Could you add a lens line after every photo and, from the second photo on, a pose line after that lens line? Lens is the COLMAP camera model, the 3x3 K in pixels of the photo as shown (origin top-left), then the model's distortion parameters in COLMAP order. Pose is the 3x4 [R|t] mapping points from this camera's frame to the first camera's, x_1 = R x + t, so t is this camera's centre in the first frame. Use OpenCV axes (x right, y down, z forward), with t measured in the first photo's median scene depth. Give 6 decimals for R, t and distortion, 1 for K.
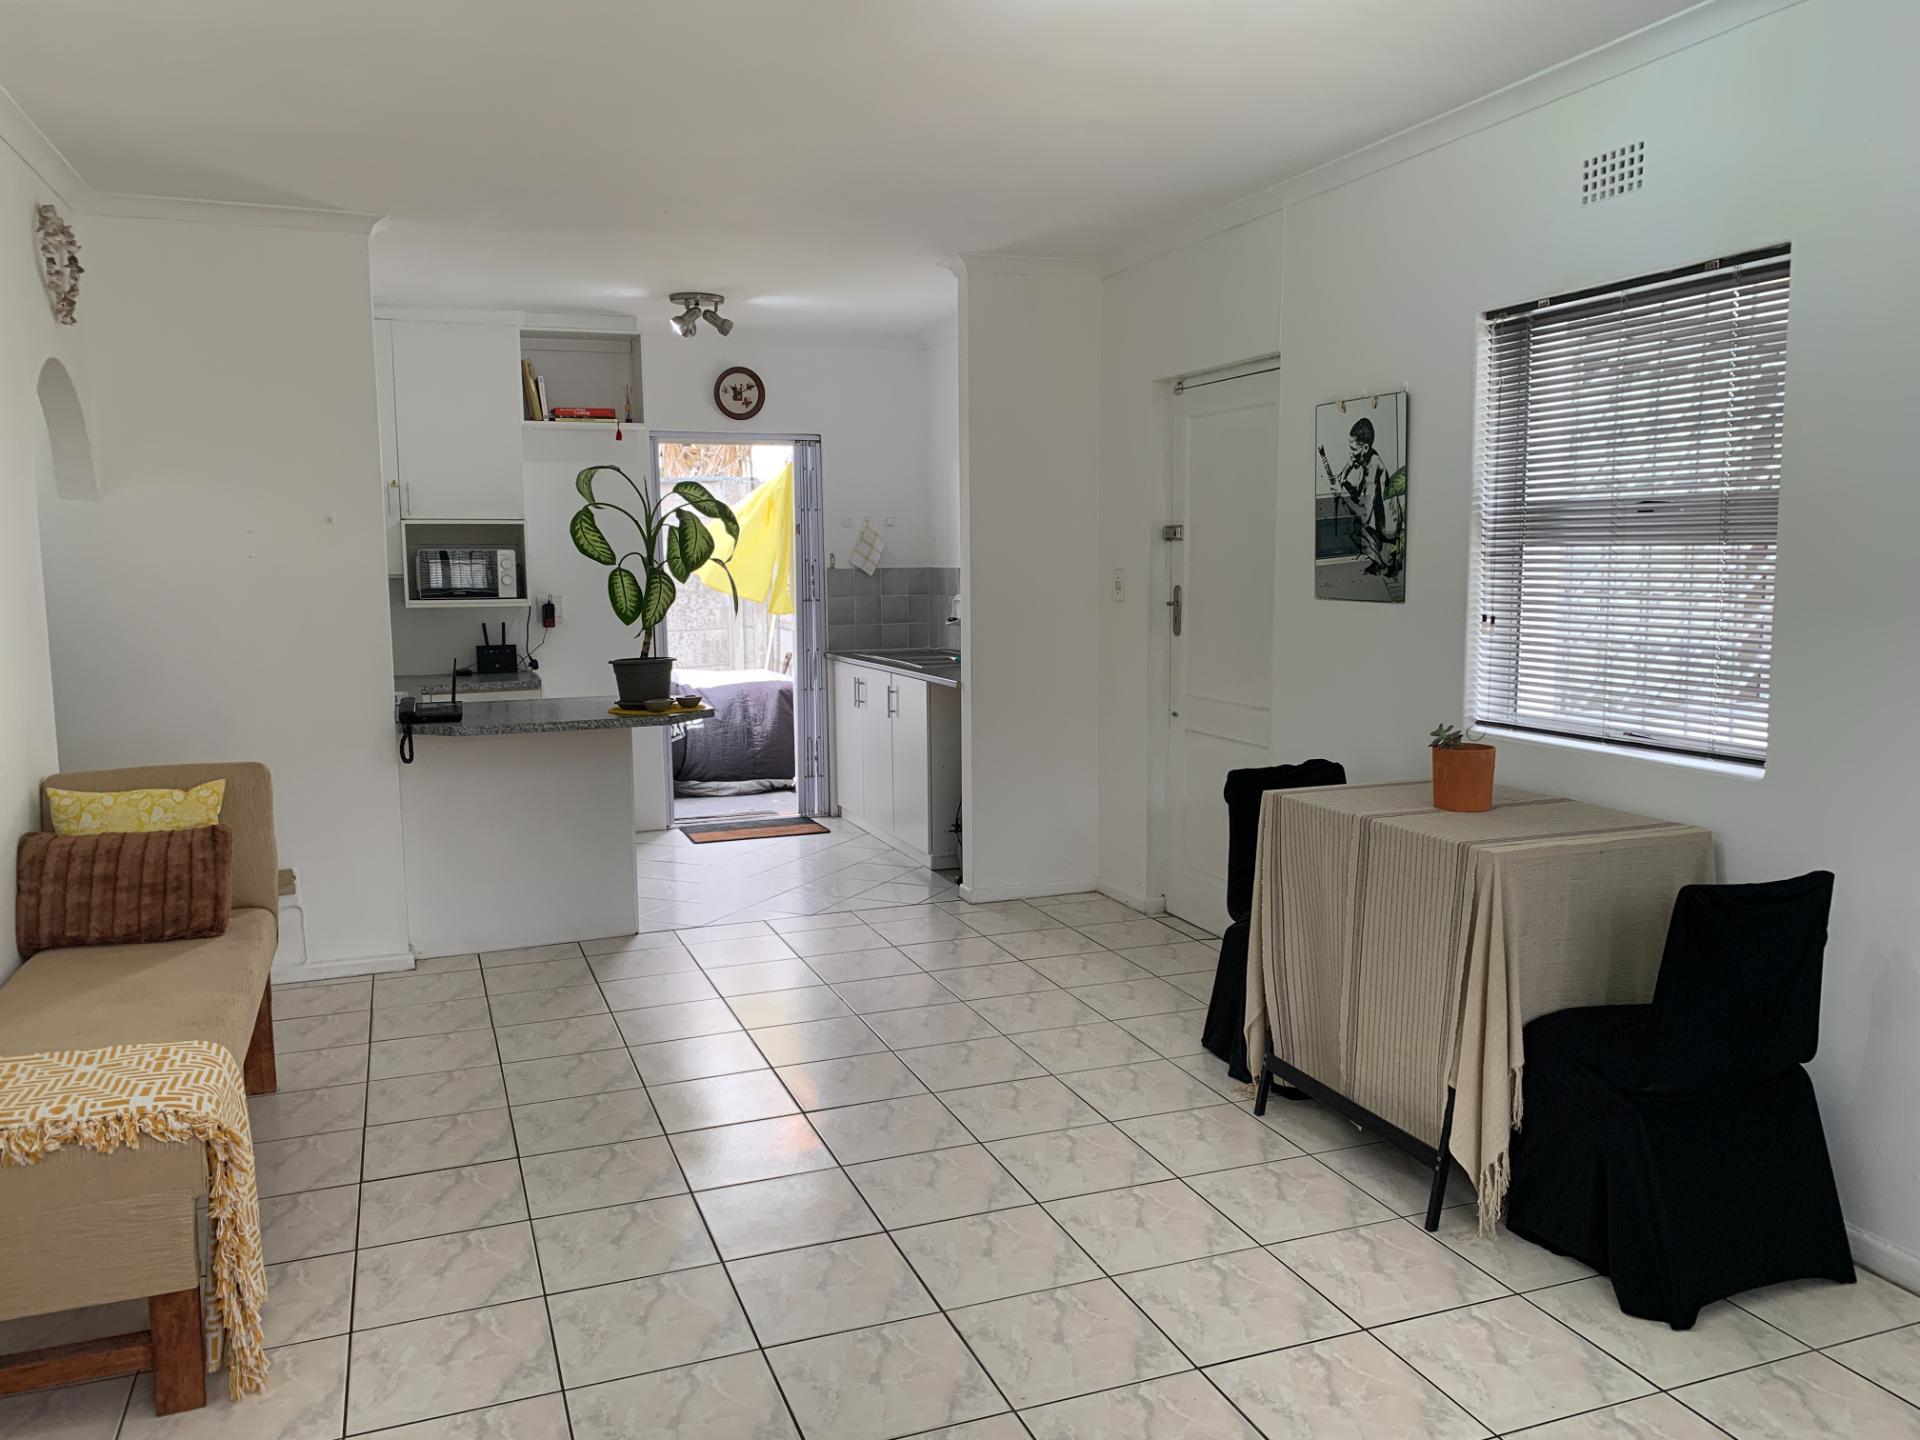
lens RADIAL K [[1479.4, 0, 985.7], [0, 1479.4, 766.3], [0, 0, 1]] dist [0.041502, -0.040074]
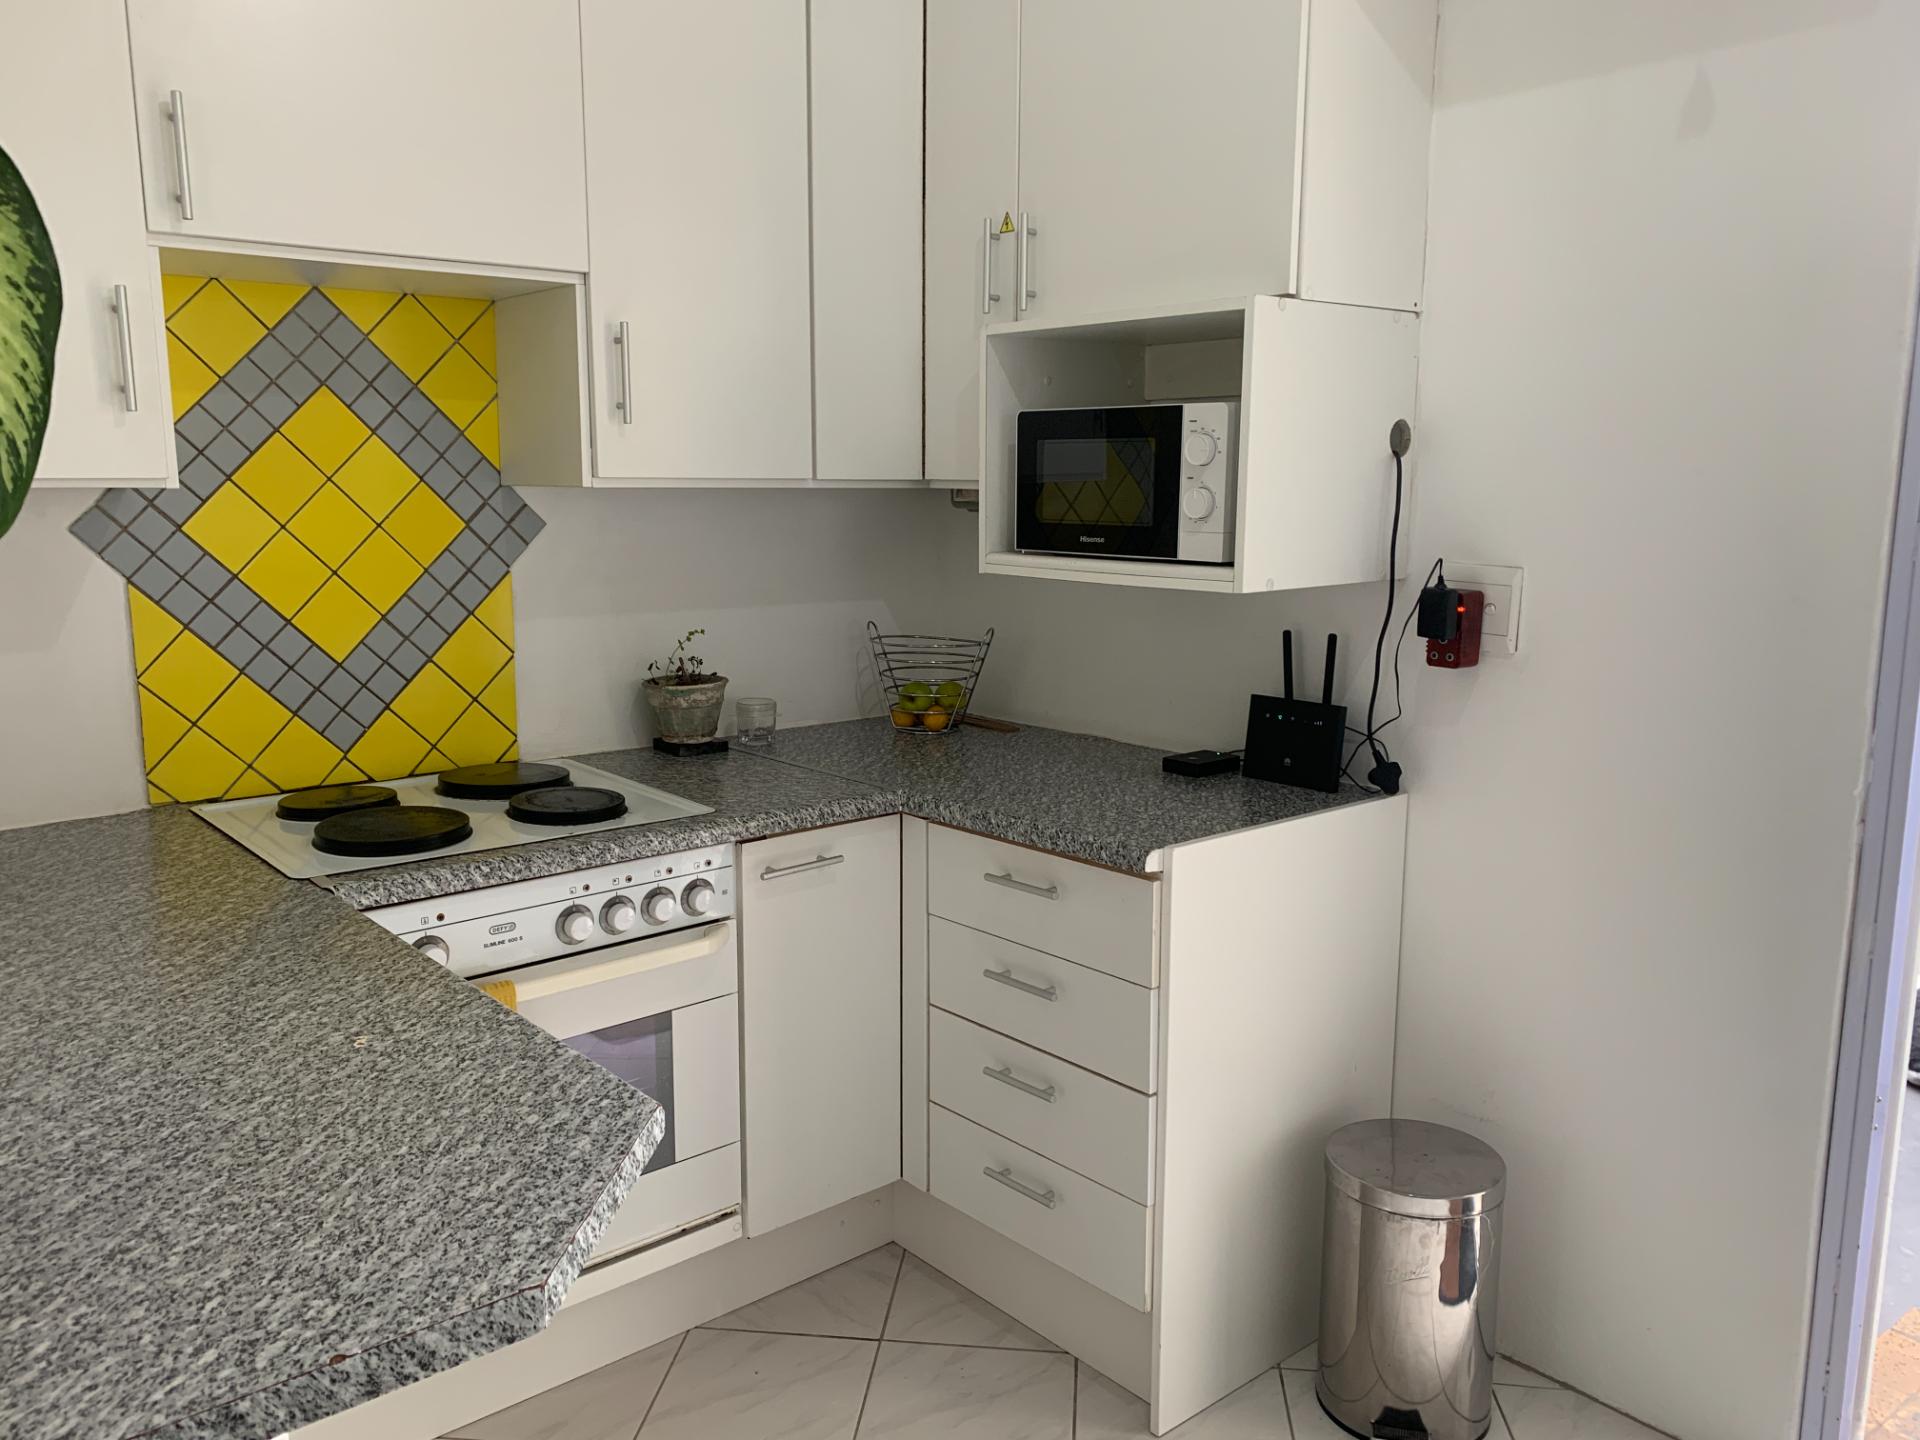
lens RADIAL K [[1479.4, 0, 946.4], [0, 1479.4, 729.5], [0, 0, 1]] dist [0.041502, -0.040074]
pose [[0.313569, 0.172670, -0.933734, -0.047580], [-0.143923, 0.980610, 0.133005, -0.119420], [0.938595, 0.092680, 0.332340, 0.904036]]
